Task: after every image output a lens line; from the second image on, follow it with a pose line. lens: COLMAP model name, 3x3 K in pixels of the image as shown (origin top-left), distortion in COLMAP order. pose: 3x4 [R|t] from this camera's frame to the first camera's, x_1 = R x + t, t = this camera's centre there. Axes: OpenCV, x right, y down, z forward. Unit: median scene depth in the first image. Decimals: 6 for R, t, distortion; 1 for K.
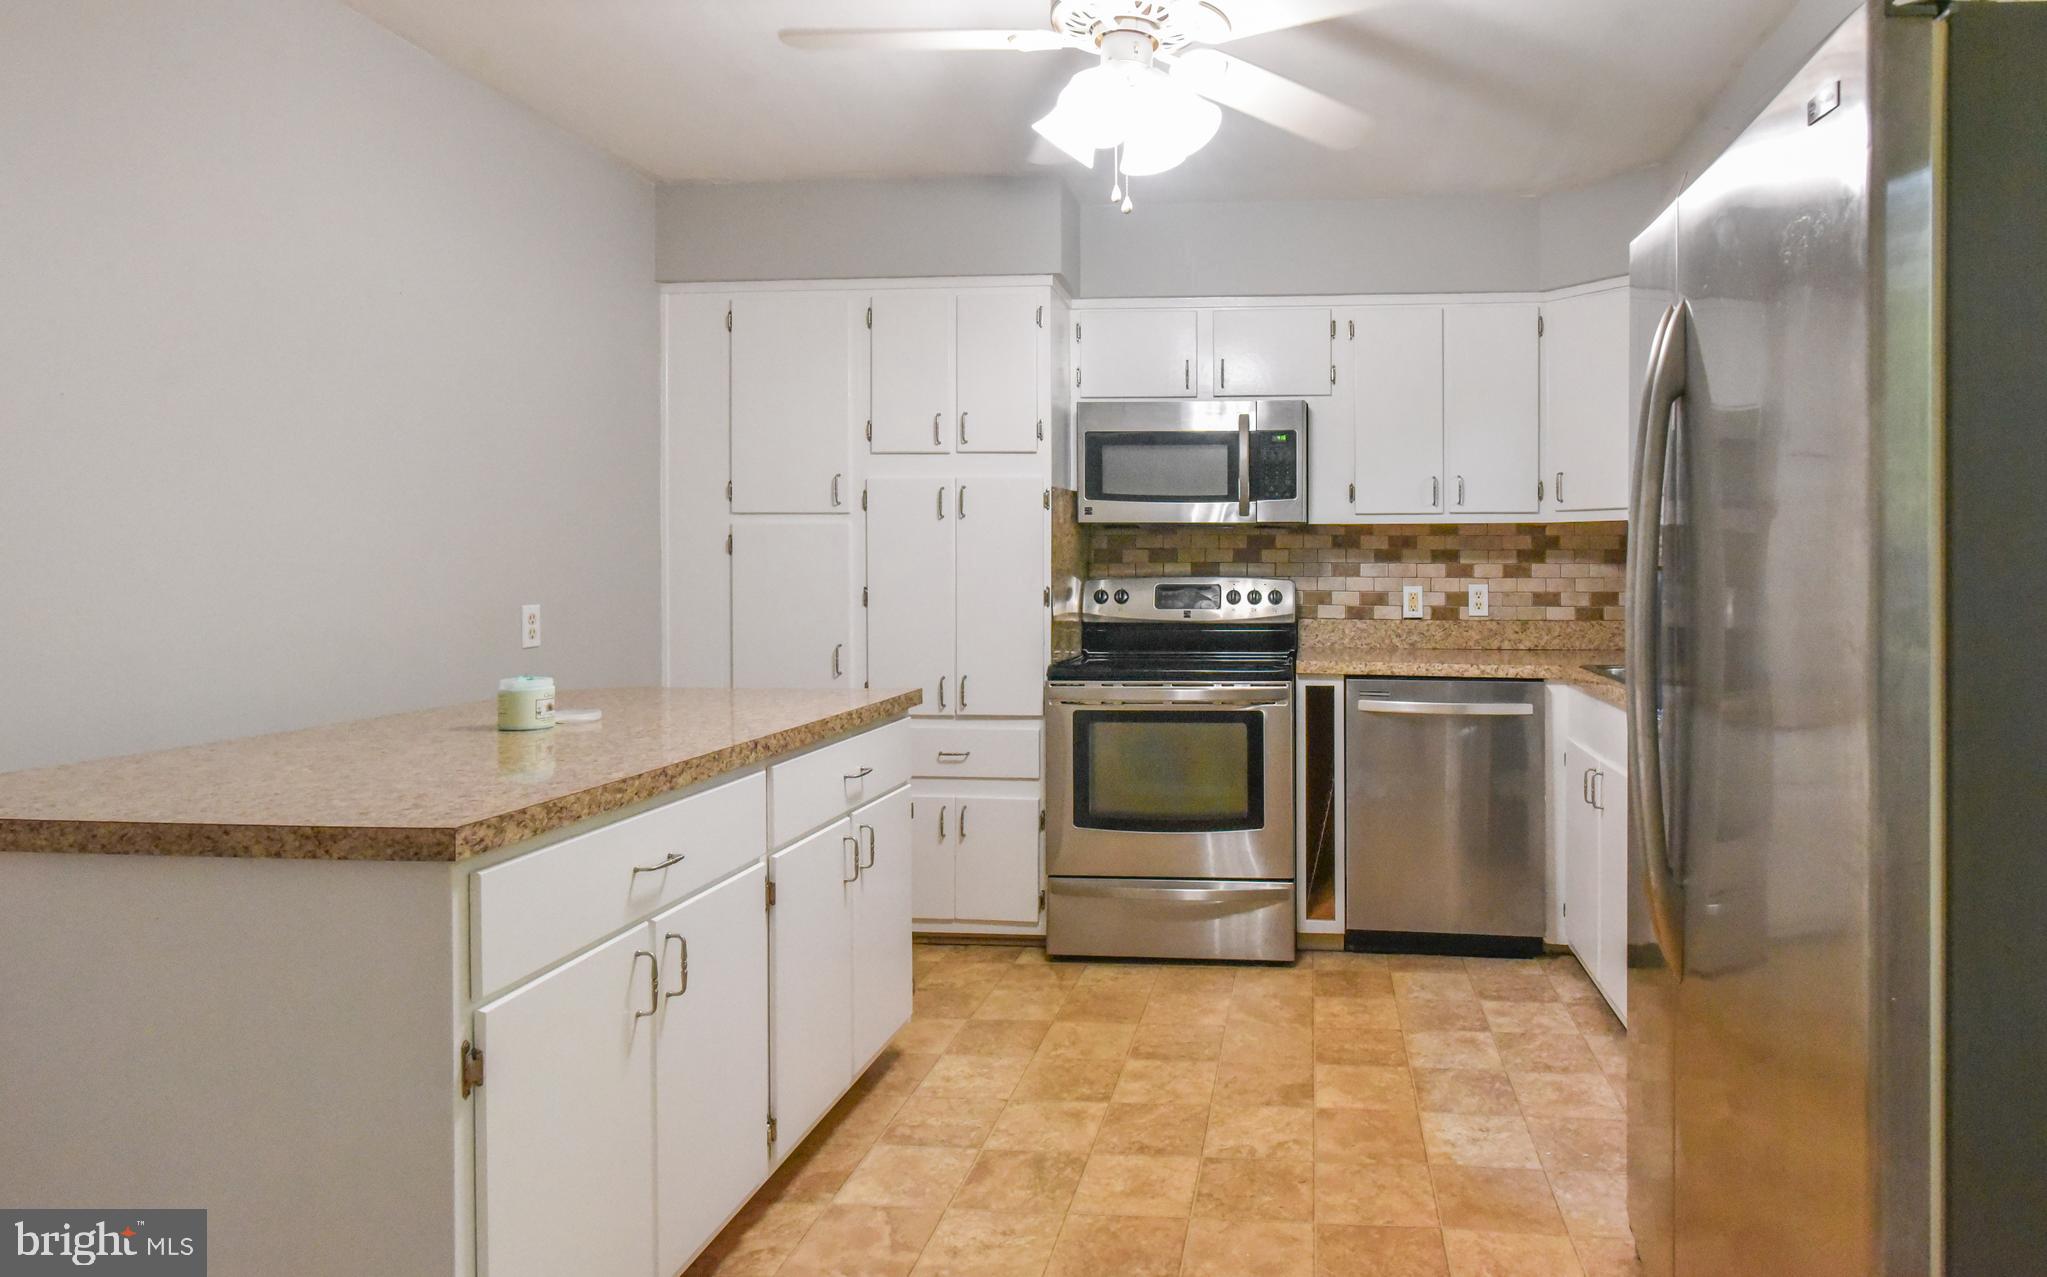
lens RADIAL K [[1153.8, 0, 1186.4], [0, 1153.8, 578.1], [0, 0, 1]] dist [0.002766, 0.000357]
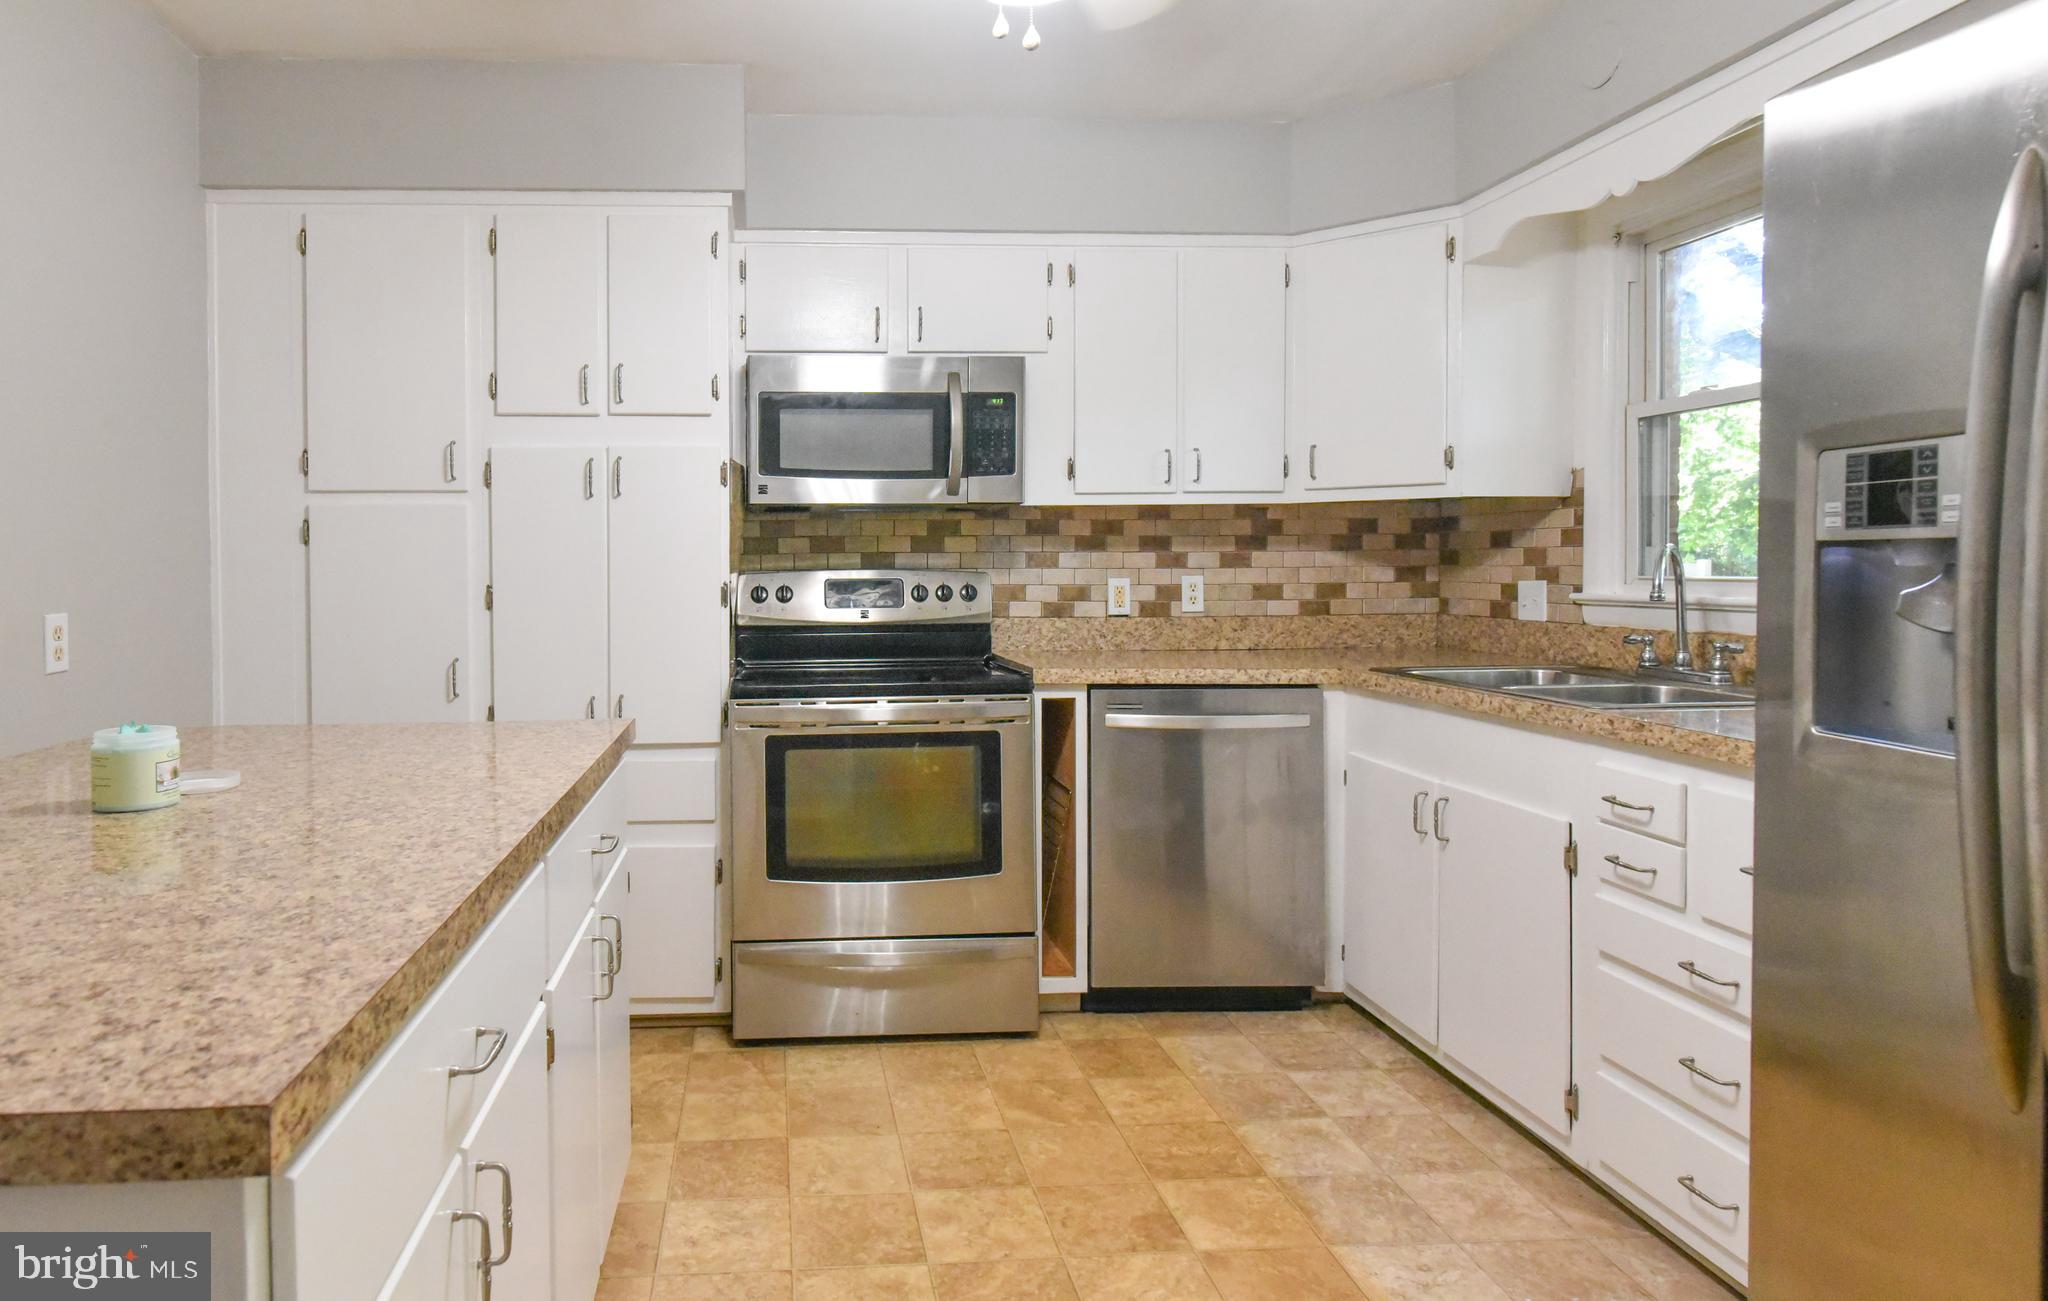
lens RADIAL K [[1171.6, 0, 810.3], [0, 1171.6, 588.7], [0, 0, 1]] dist [-0.000367, 0.002326]
pose [[0.990802, -0.010072, 0.134944, -0.171410], [0.008582, 0.999896, 0.011620, 0.002735], [-0.135047, -0.010355, 0.990785, 0.182226]]
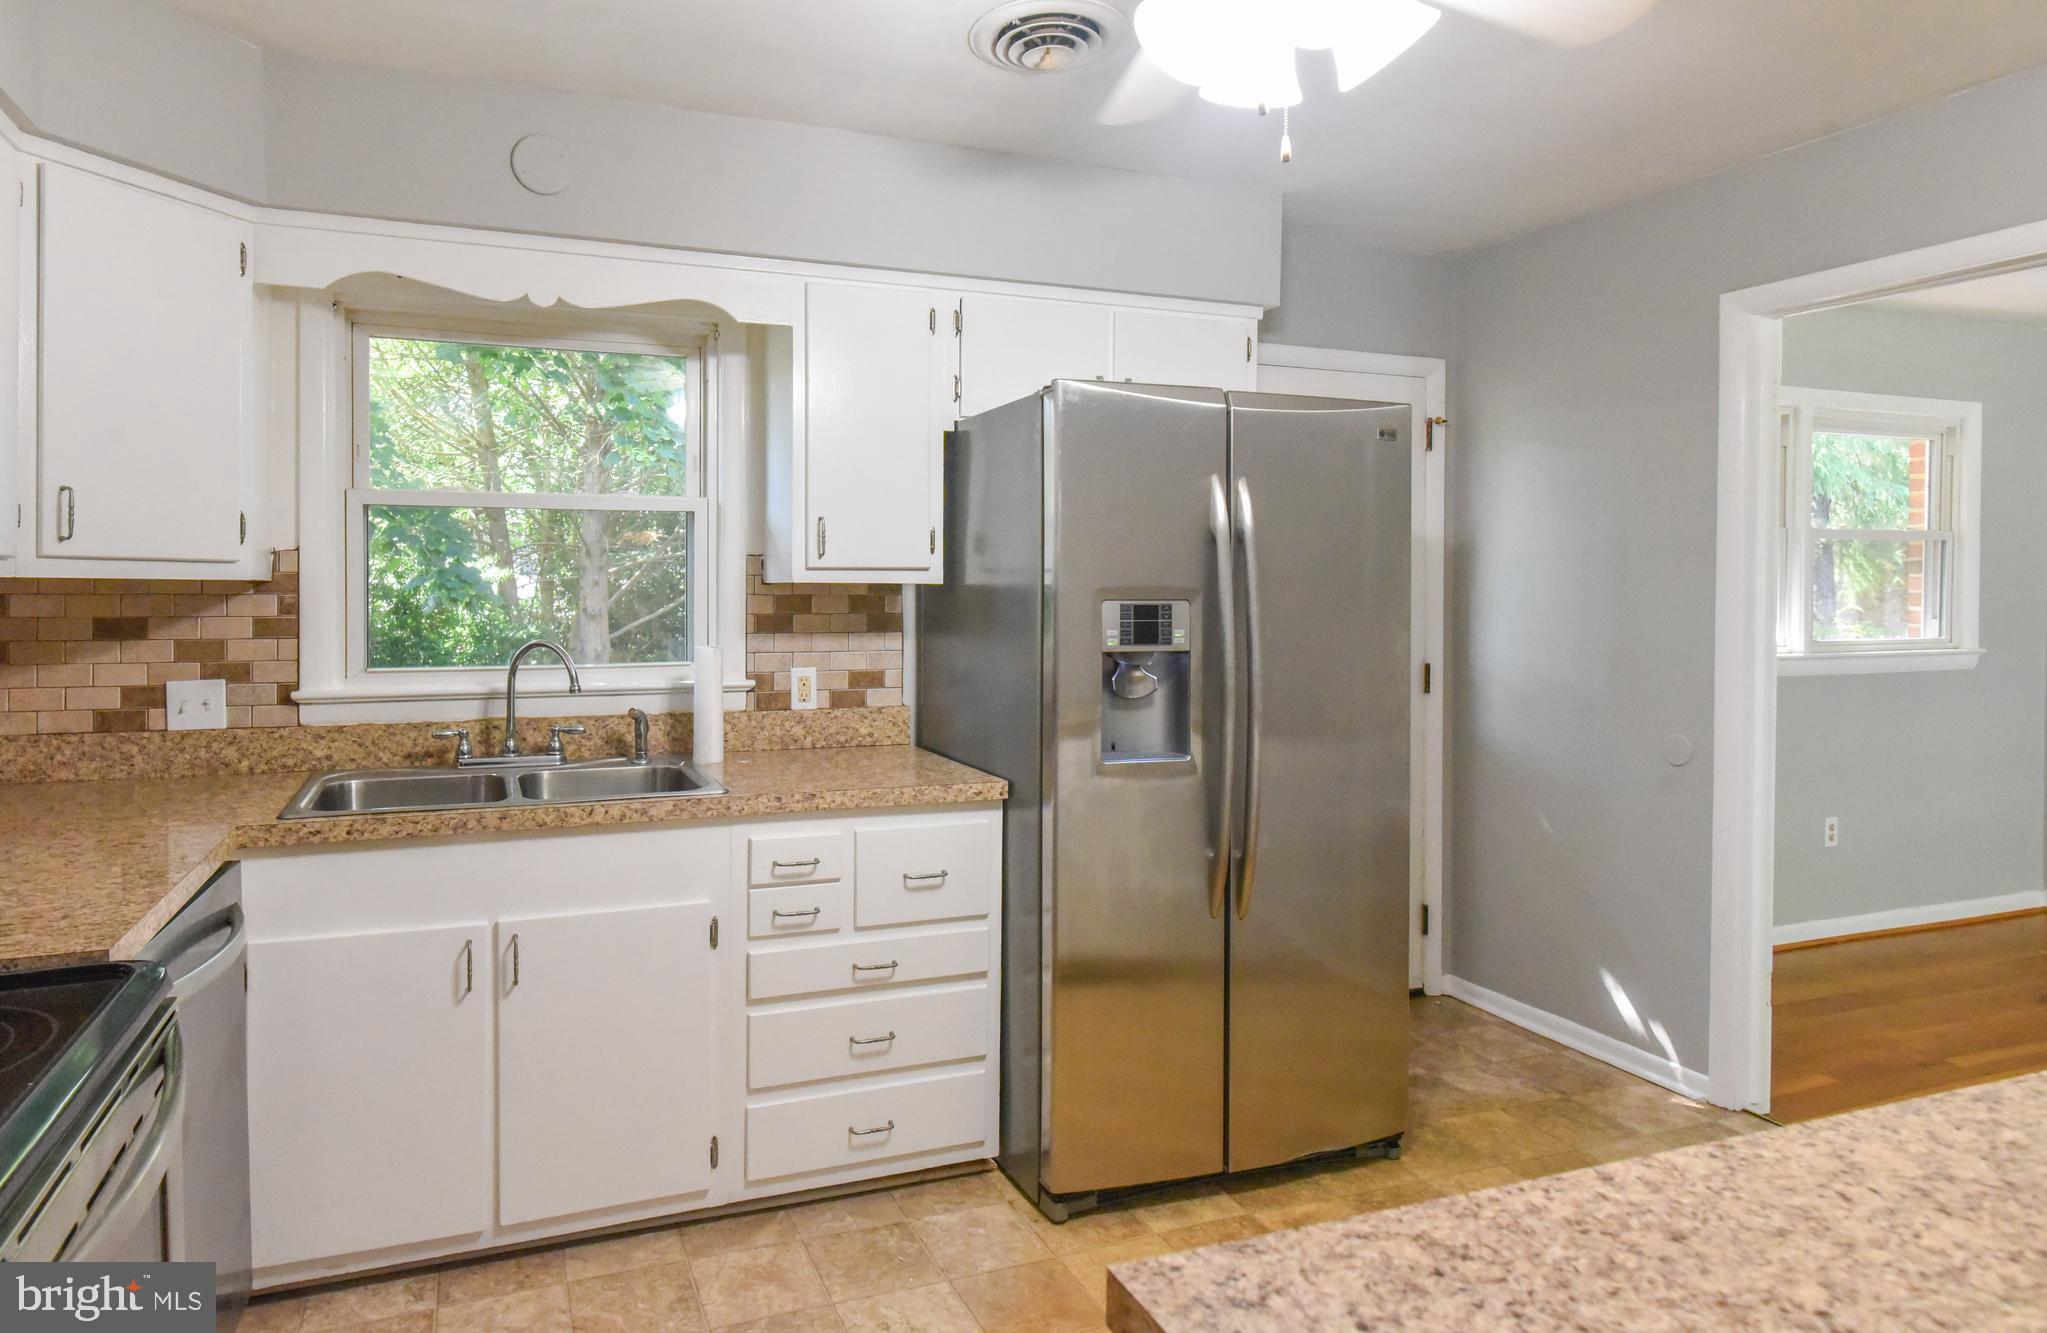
lens RADIAL K [[1226.1, 0, 893.2], [0, 1226.1, 609.0], [0, 0, 1]] dist [0.003604, 0.002857]
pose [[-0.423882, -0.018956, 0.905519, -0.367190], [0.006632, 0.999689, 0.024032, -0.046502], [-0.905693, 0.016193, -0.423624, 0.906673]]
